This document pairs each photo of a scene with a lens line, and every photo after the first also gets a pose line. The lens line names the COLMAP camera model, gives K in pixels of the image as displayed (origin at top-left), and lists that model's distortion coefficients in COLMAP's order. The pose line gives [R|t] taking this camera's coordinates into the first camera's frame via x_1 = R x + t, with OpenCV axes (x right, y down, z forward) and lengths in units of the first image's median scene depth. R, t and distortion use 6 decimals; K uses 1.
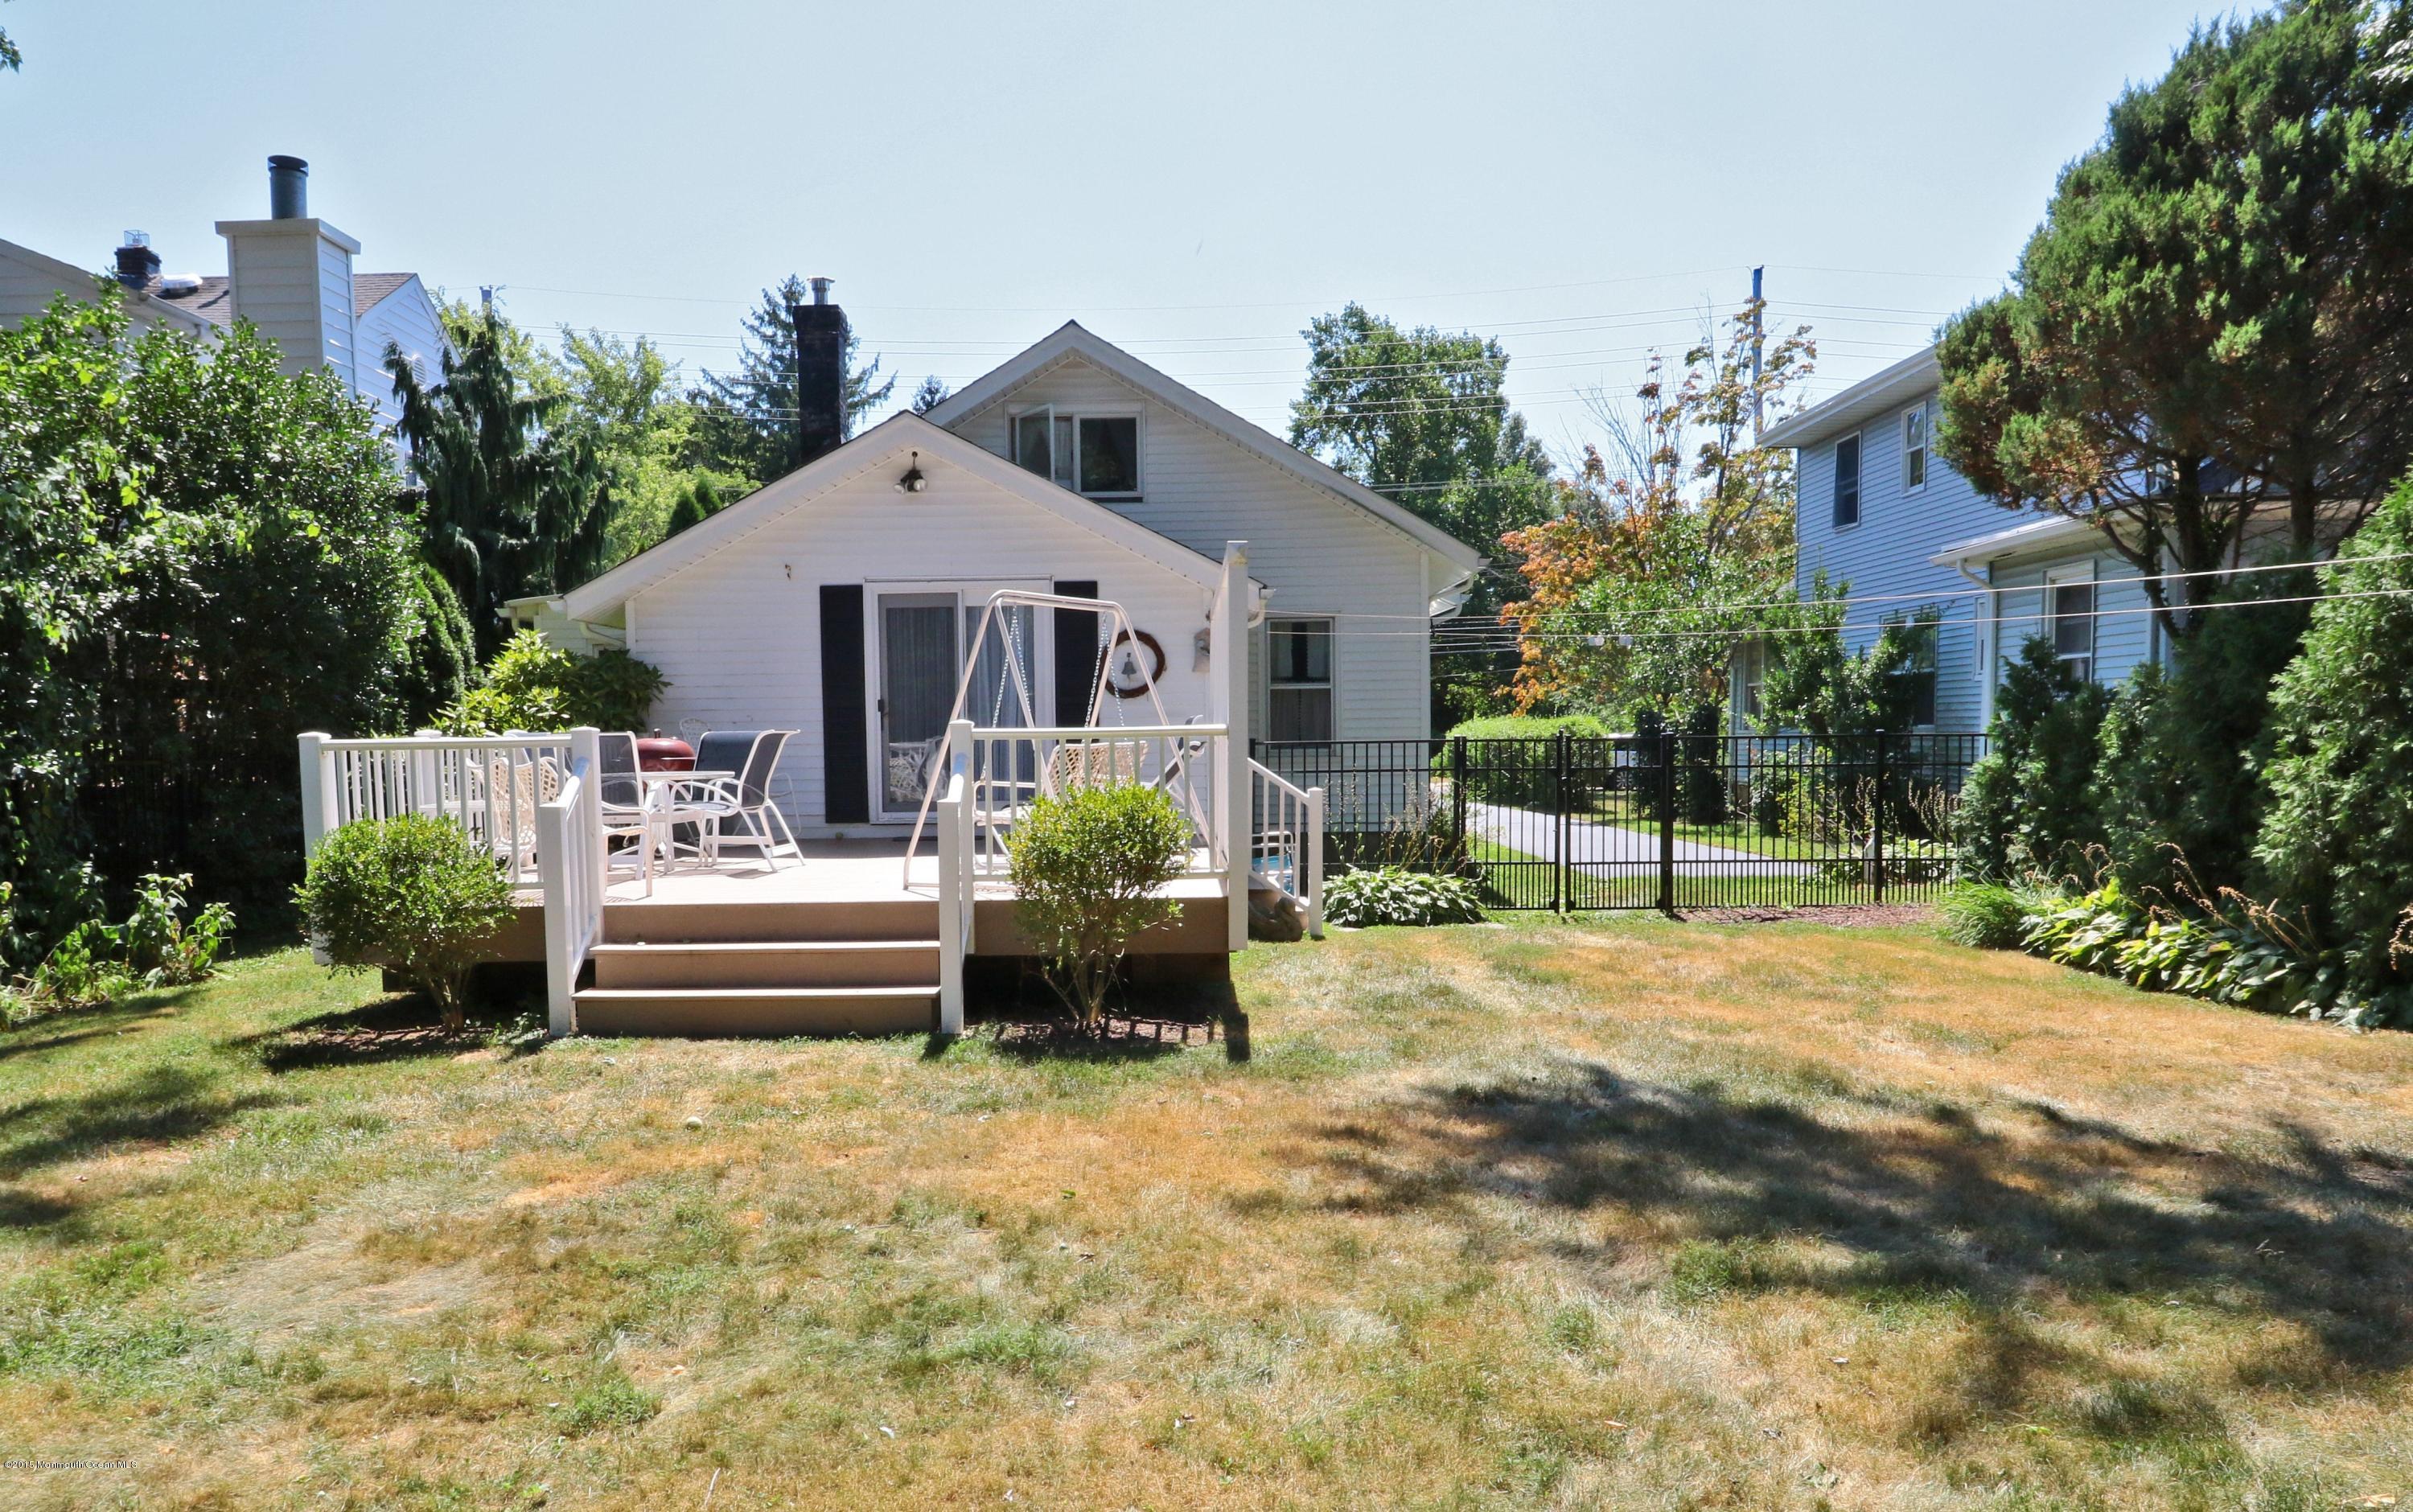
lens RADIAL K [[2109.4, 0, 1114.2], [0, 2109.4, 822.4], [0, 0, 1]] dist [0.001587, -0.007533]
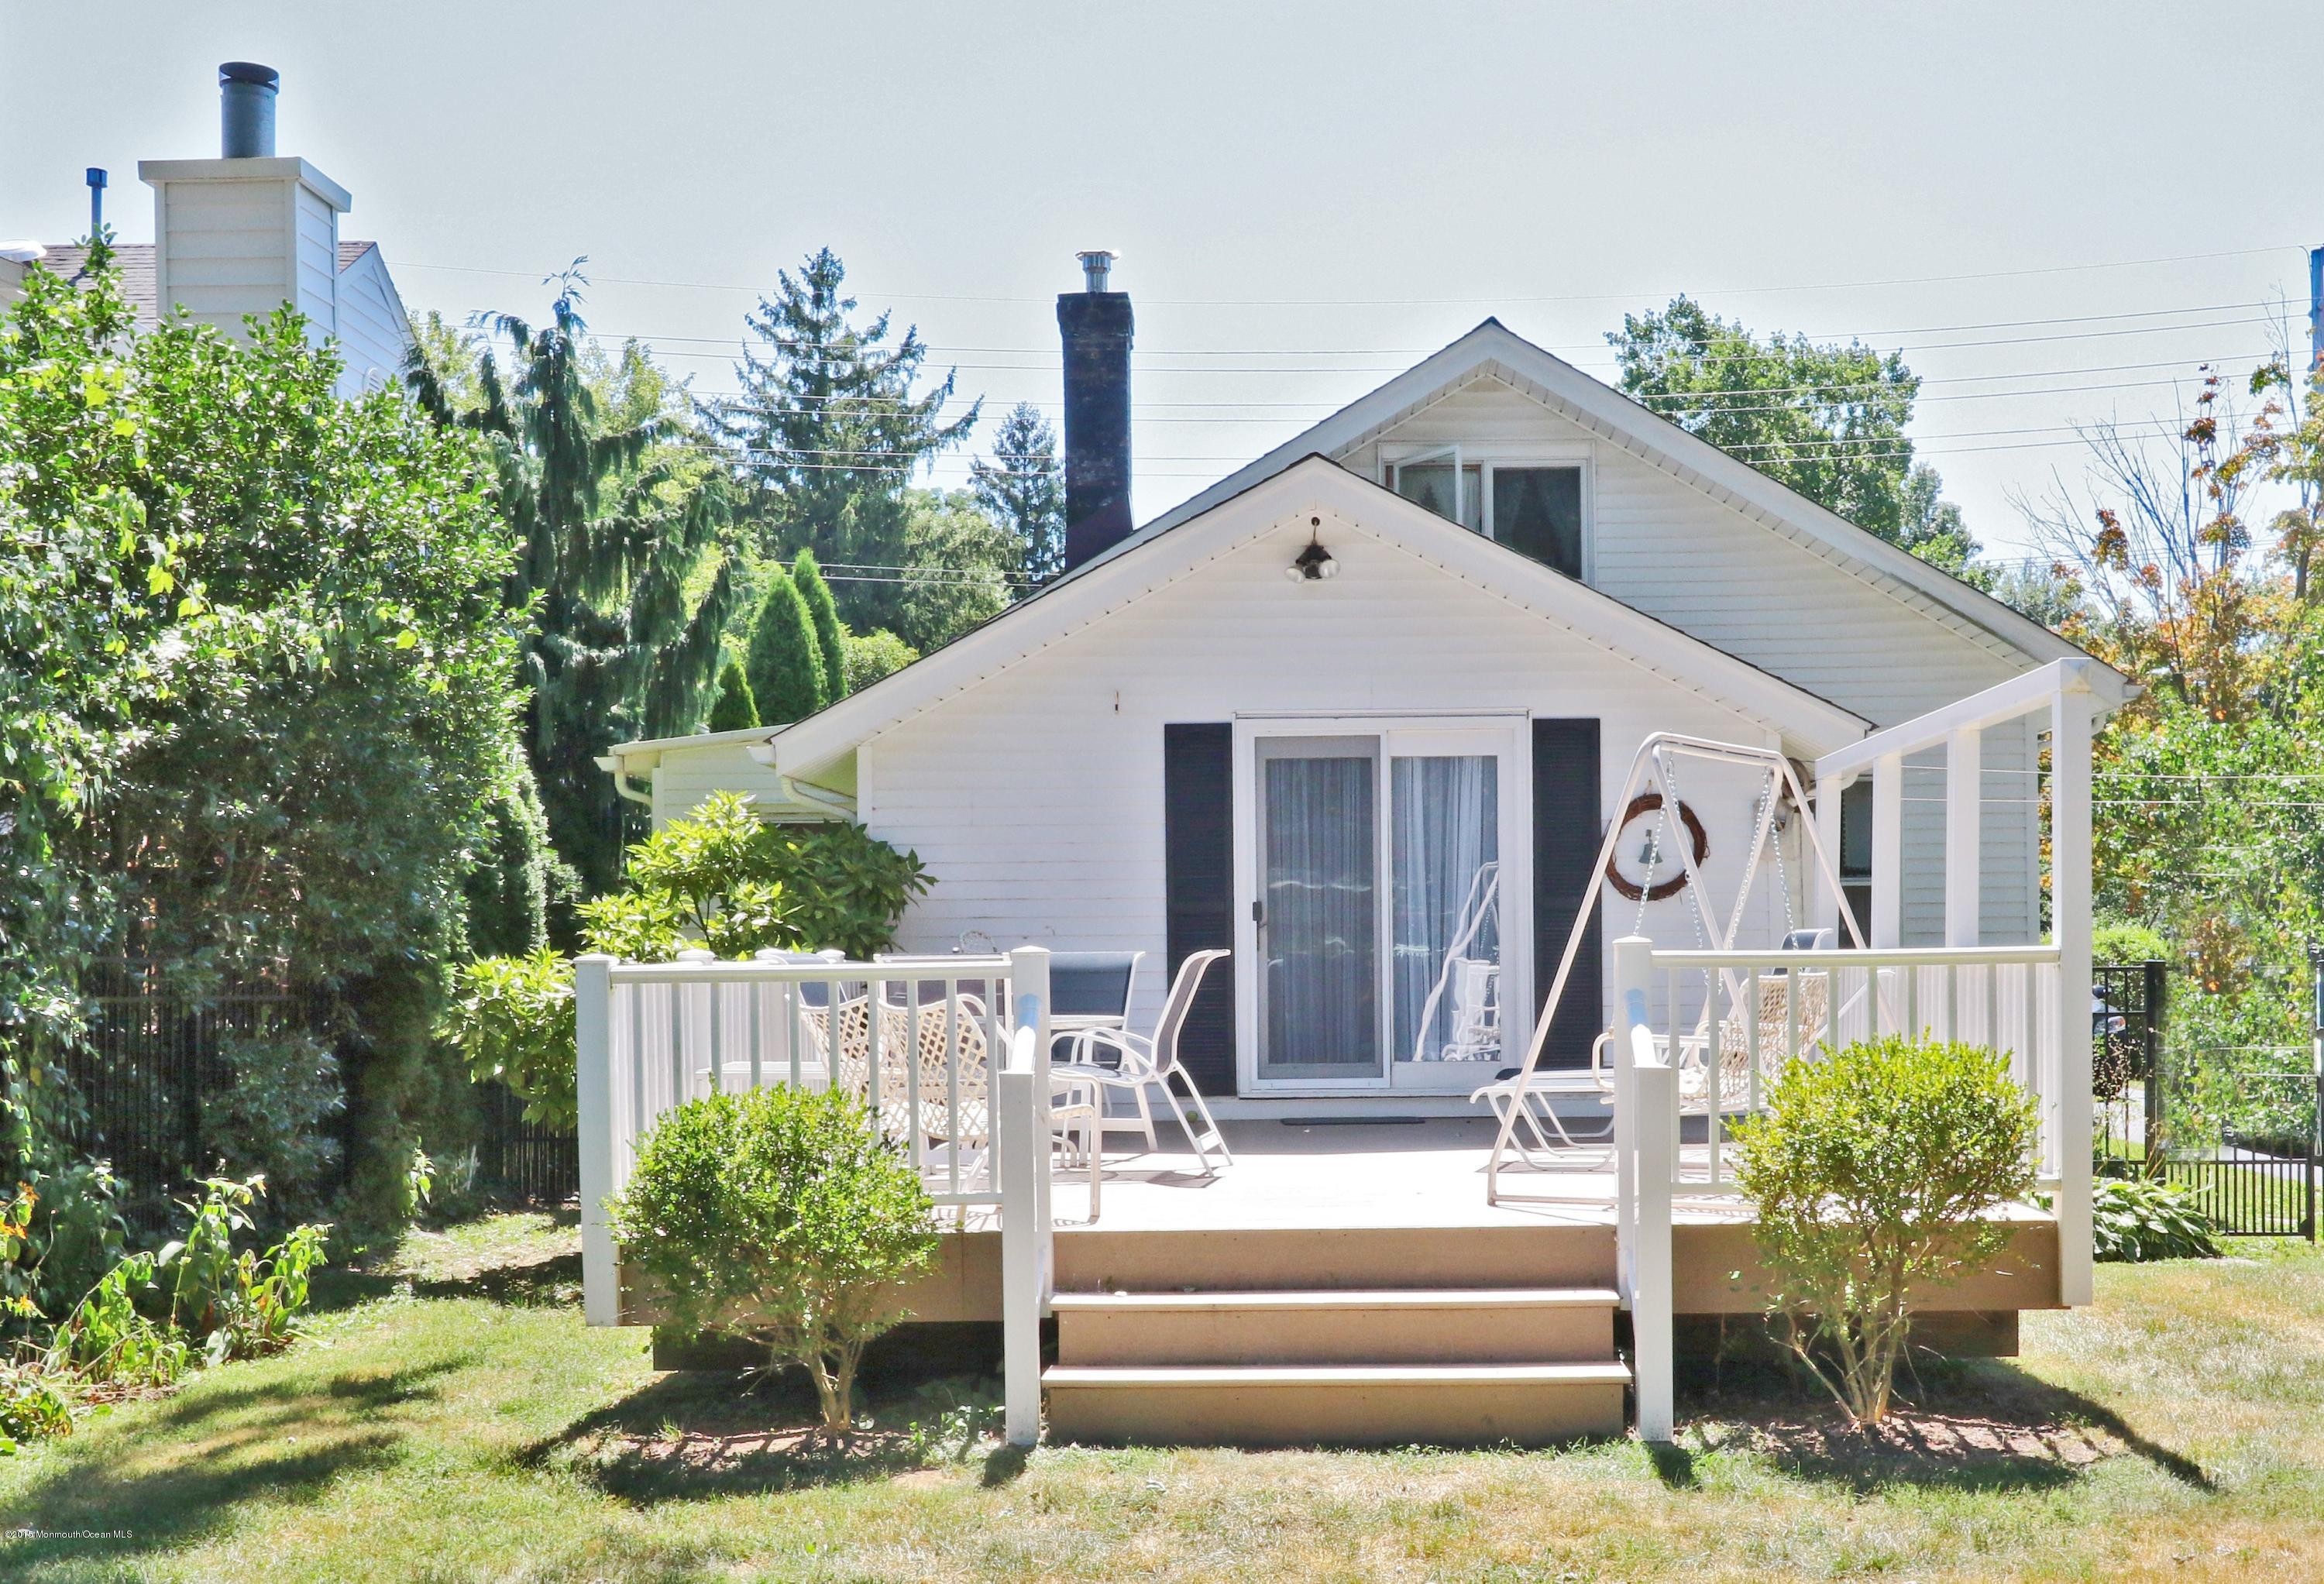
lens RADIAL K [[3269.0, 0, 1162.0], [0, 3269.0, 792.0], [0, 0, 1]] dist [-0.005299, -0.030206]
pose [[0.999838, 0.003350, 0.017663, -0.157487], [-0.001732, 0.995865, -0.090828, -0.001671], [-0.017895, 0.090782, 0.995710, 0.016468]]
